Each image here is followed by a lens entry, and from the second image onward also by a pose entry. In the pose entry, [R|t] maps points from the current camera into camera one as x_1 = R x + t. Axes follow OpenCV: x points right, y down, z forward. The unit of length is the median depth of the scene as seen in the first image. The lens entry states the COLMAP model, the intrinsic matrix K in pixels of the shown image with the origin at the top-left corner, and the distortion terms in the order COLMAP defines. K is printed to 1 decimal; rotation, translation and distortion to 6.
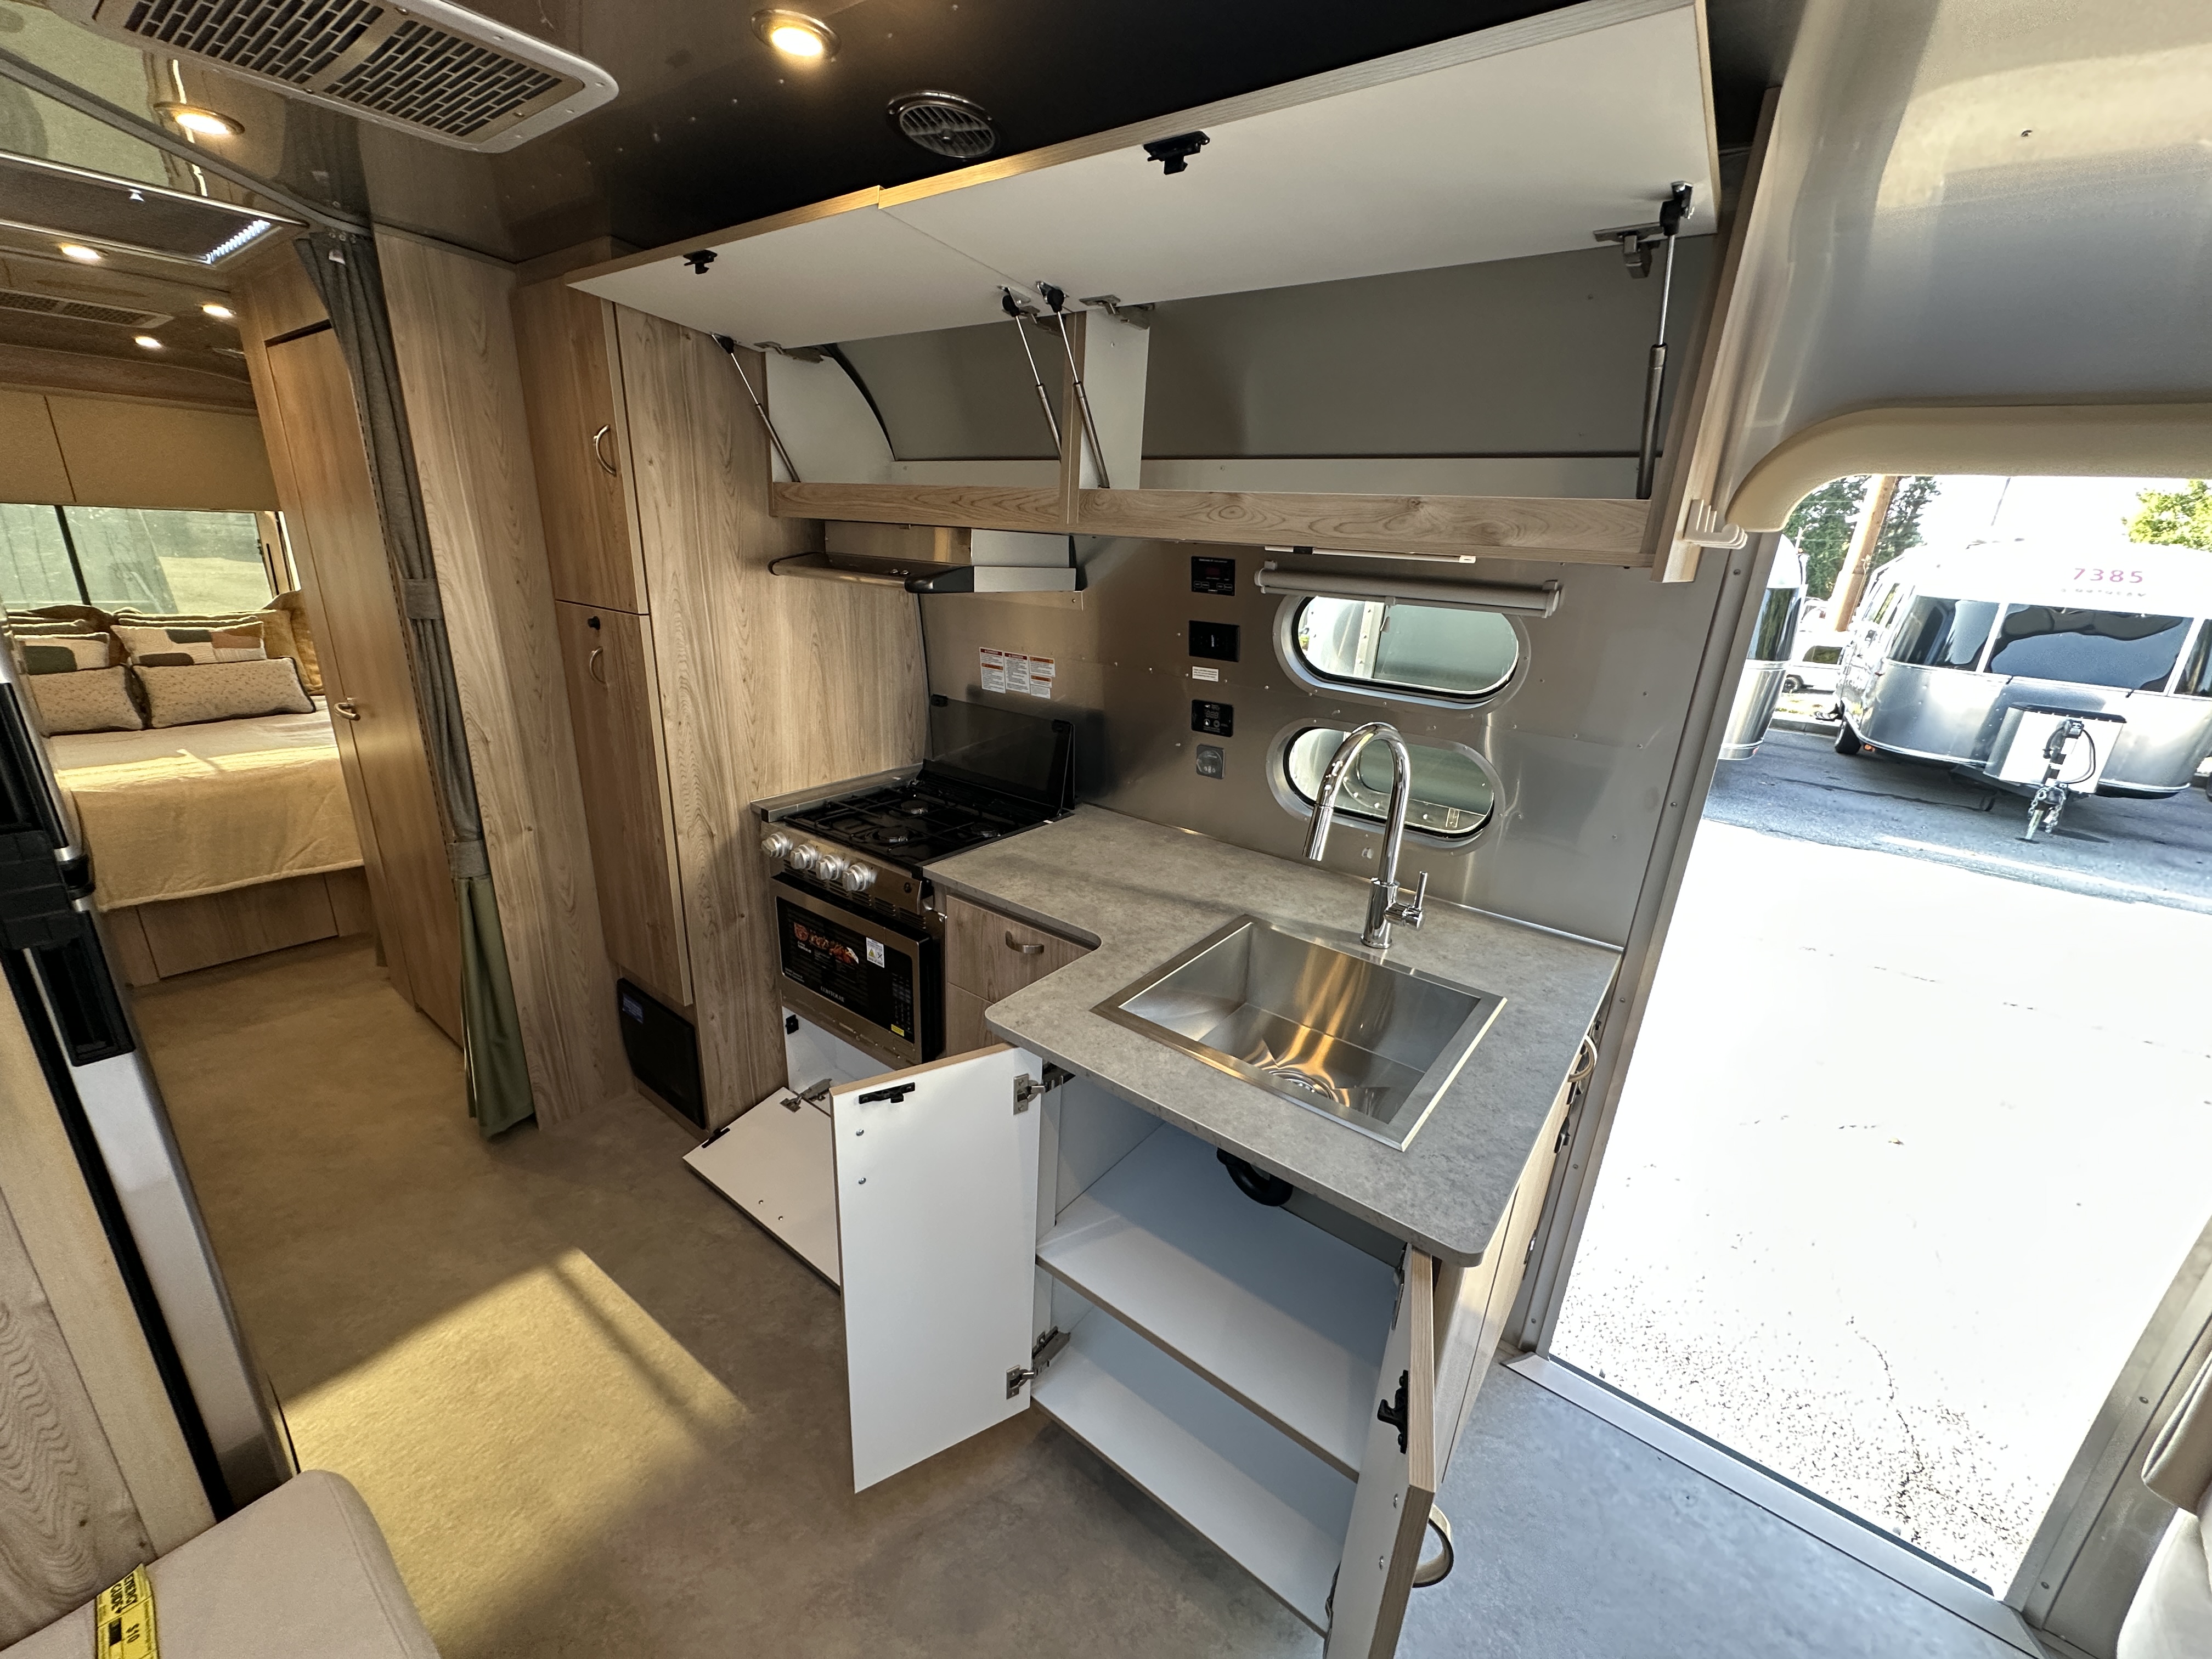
lens RADIAL K [[875.6, 0, 1107.2], [0, 875.6, 829.7], [0, 0, 1]] dist [-0.002186, 0.000437]
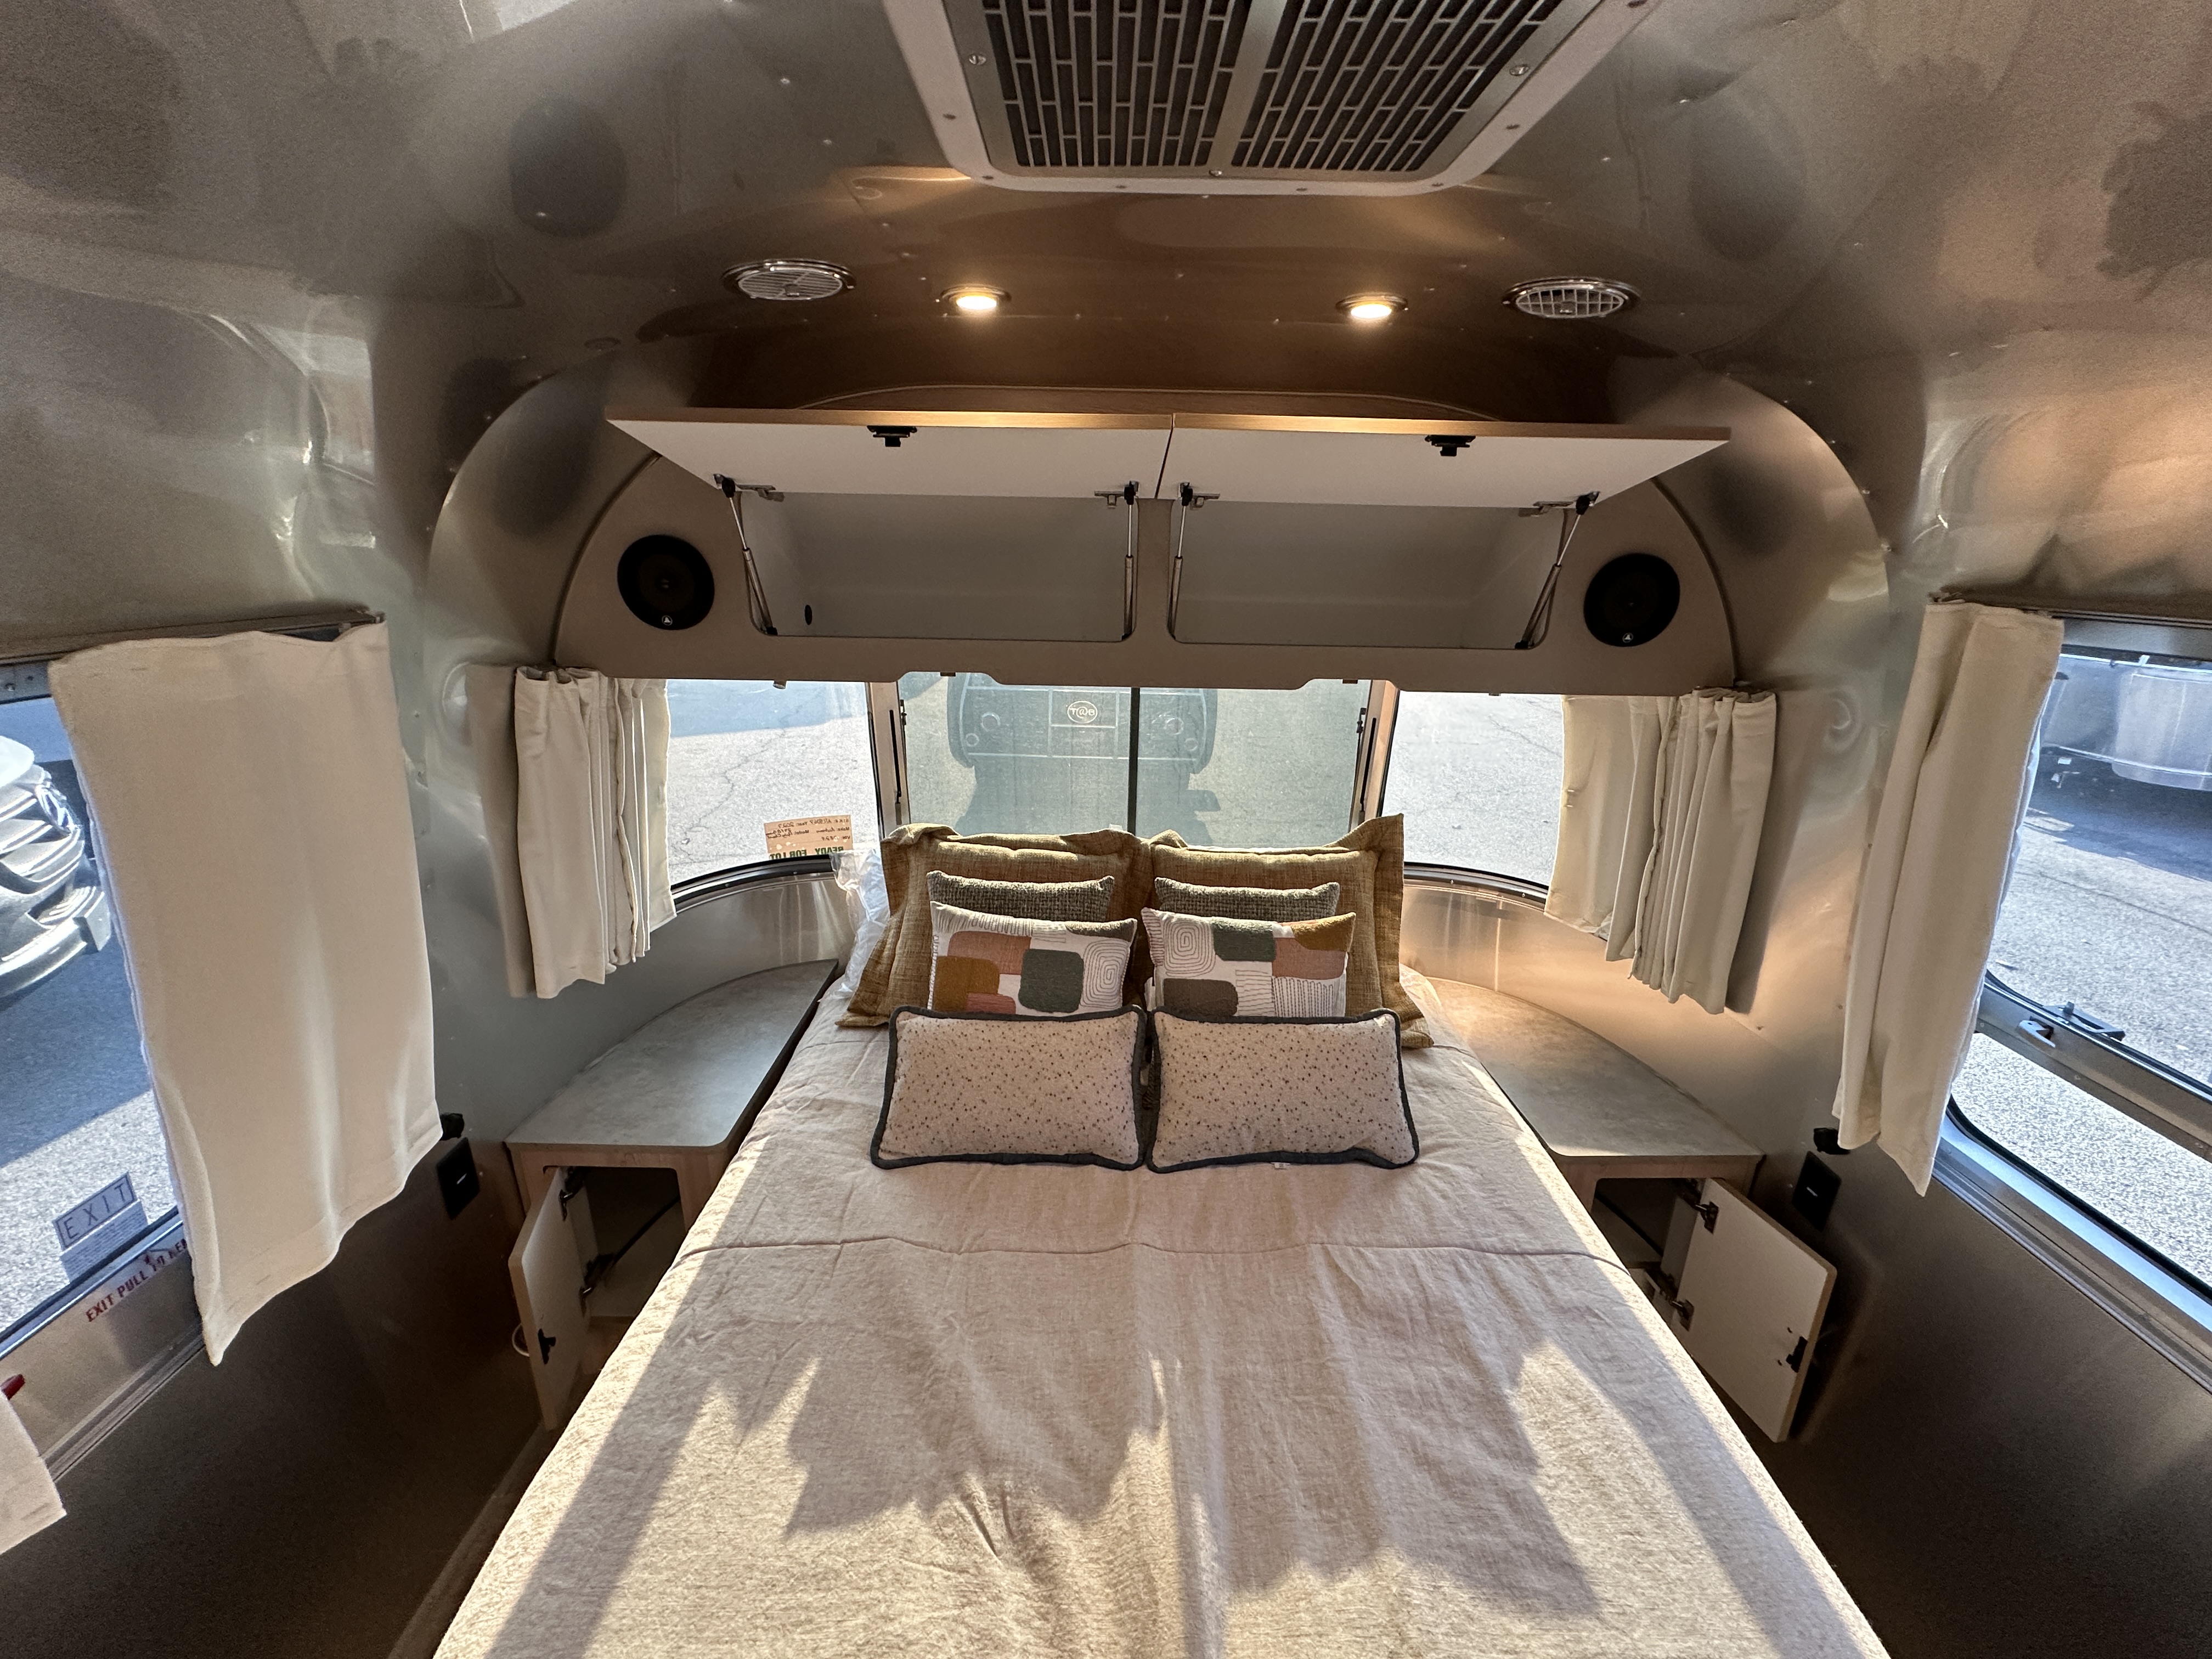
lens RADIAL K [[888.9, 0, 1103.4], [0, 888.9, 826.0], [0, 0, 1]] dist [-0.002516, 0.003491]
pose [[0.621493, 0.197209, -0.758192, -1.338514], [-0.237083, 0.969762, 0.057901, -0.544521], [0.746685, 0.143769, 0.649455, 1.104184]]
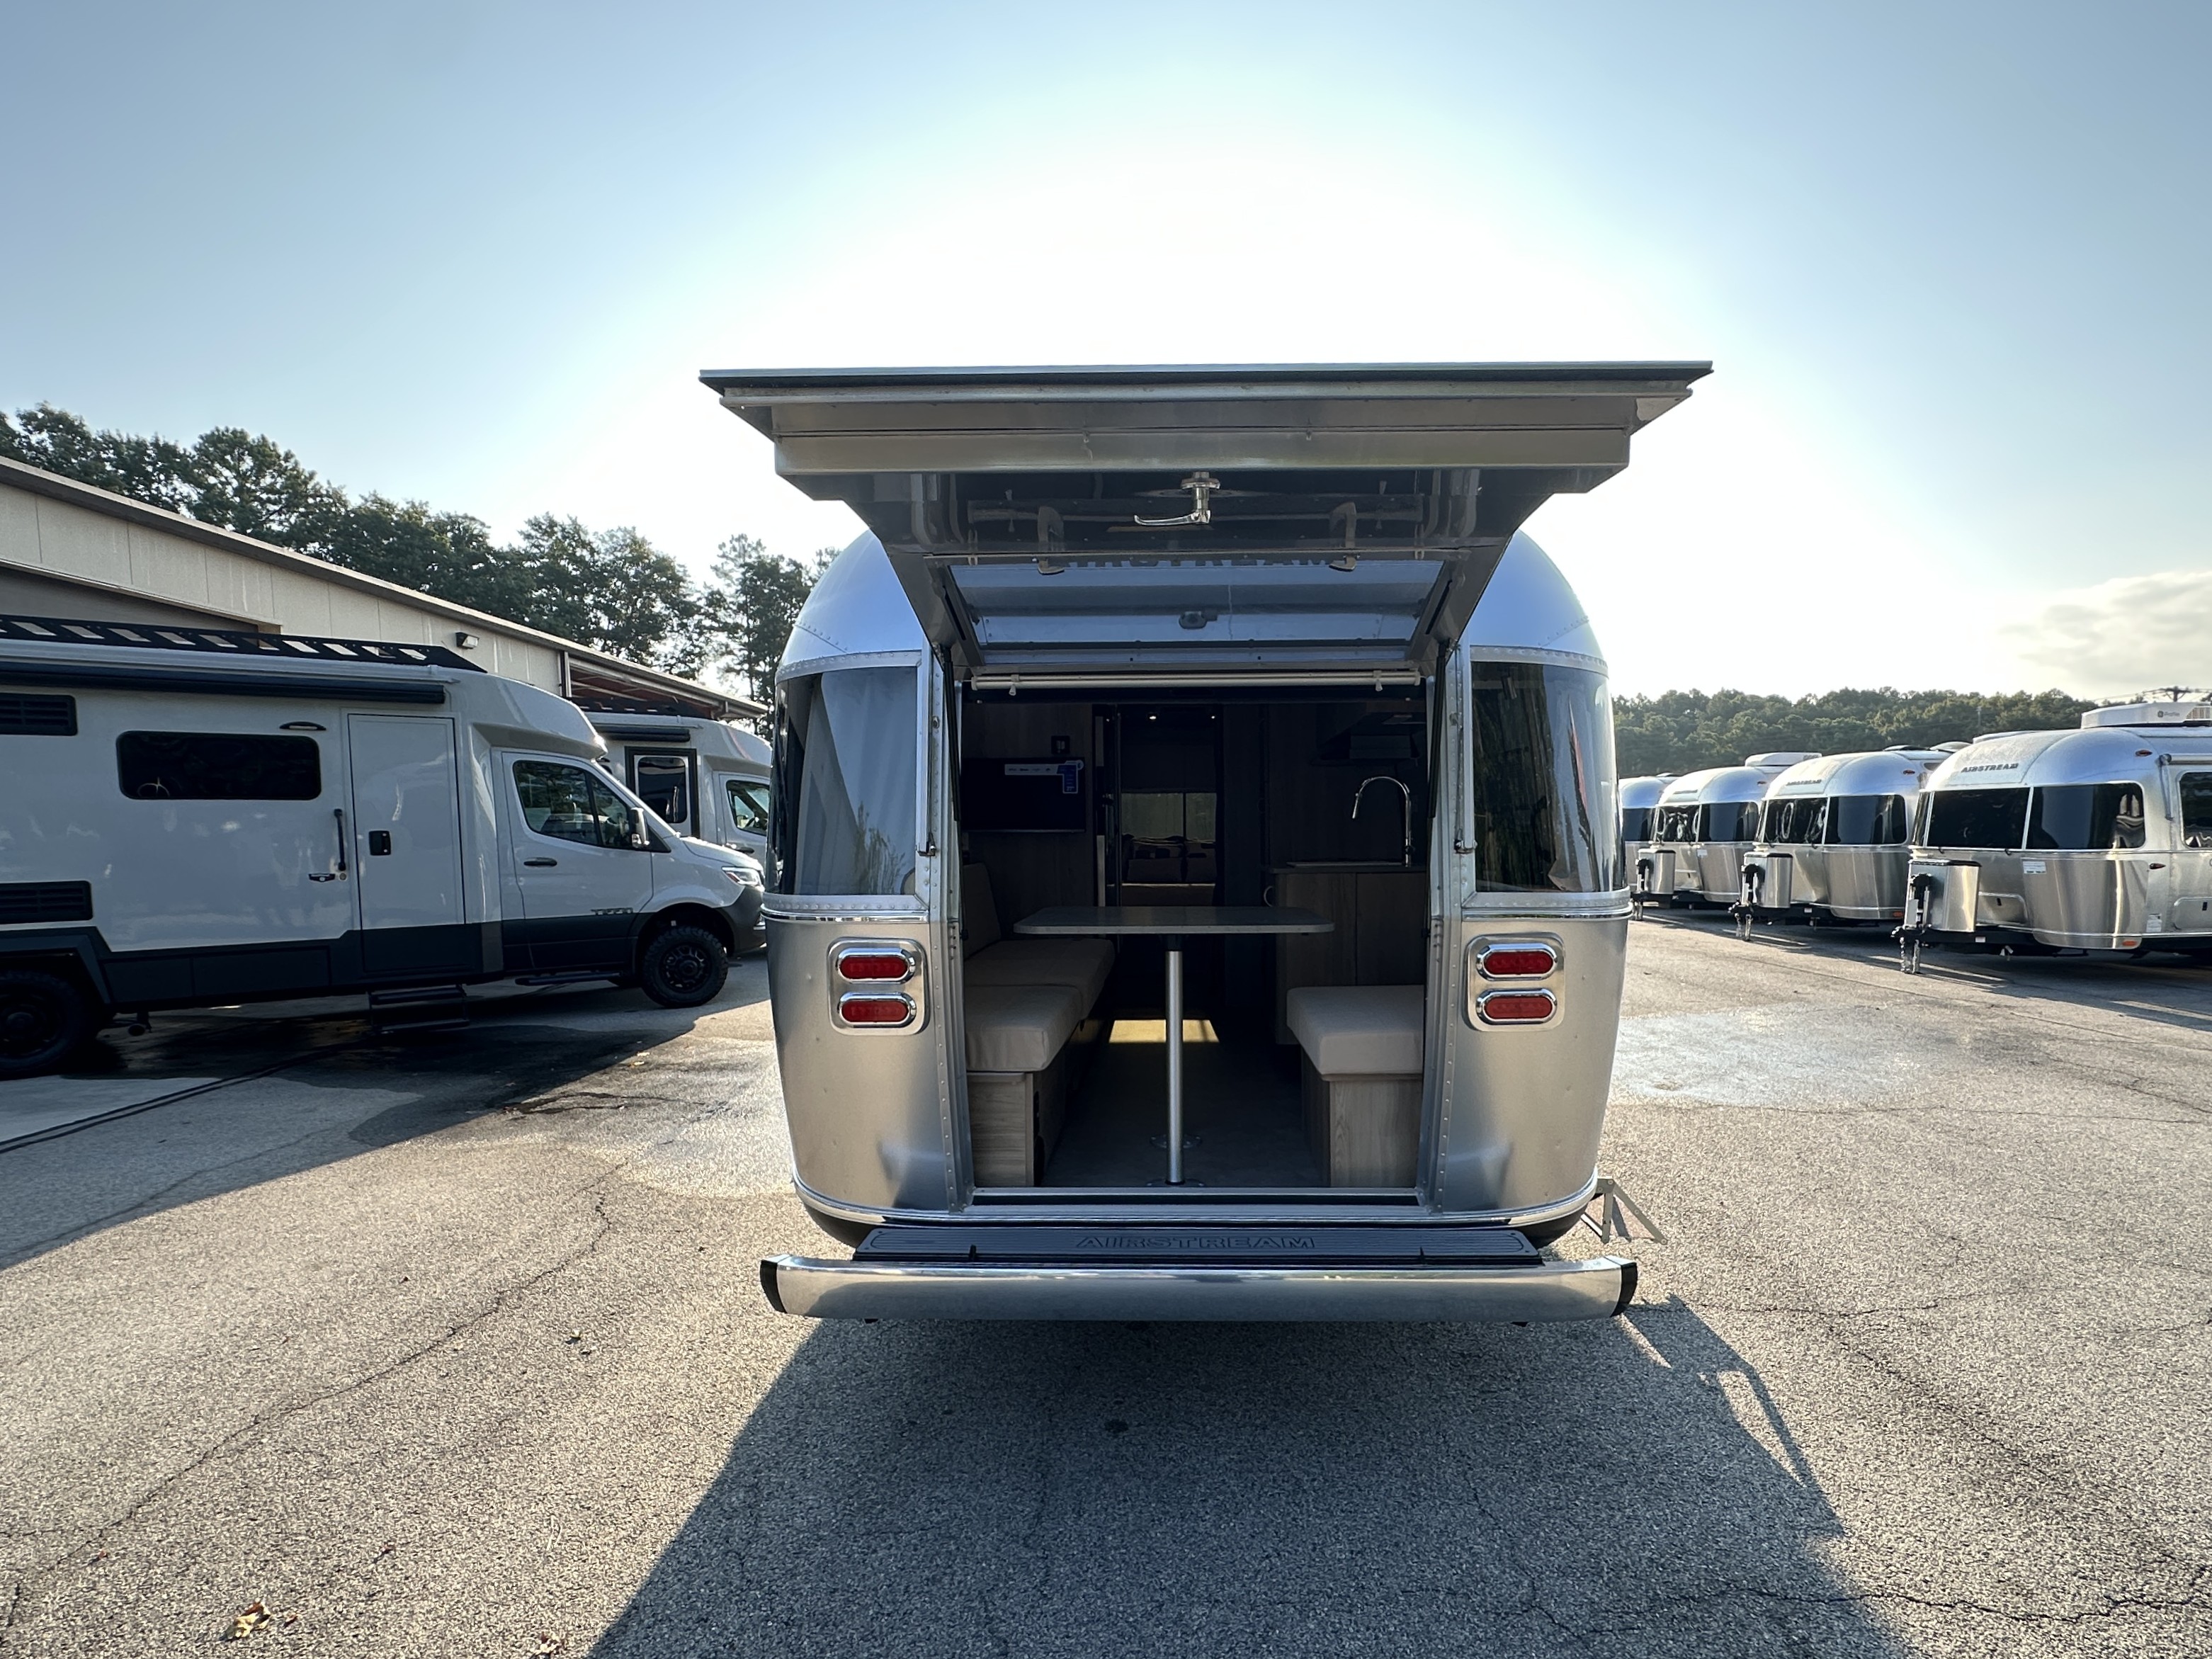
lens RADIAL K [[1102.8, 0, 1147.5], [0, 1102.8, 921.9], [0, 0, 1]] dist [-0.000275, -0.000059]
pose [[0.581043, 0.006879, -0.813844, 1.861433], [-0.224548, 0.962507, -0.152181, 0.712088], [0.782283, 0.271171, 0.560802, -1.000497]]
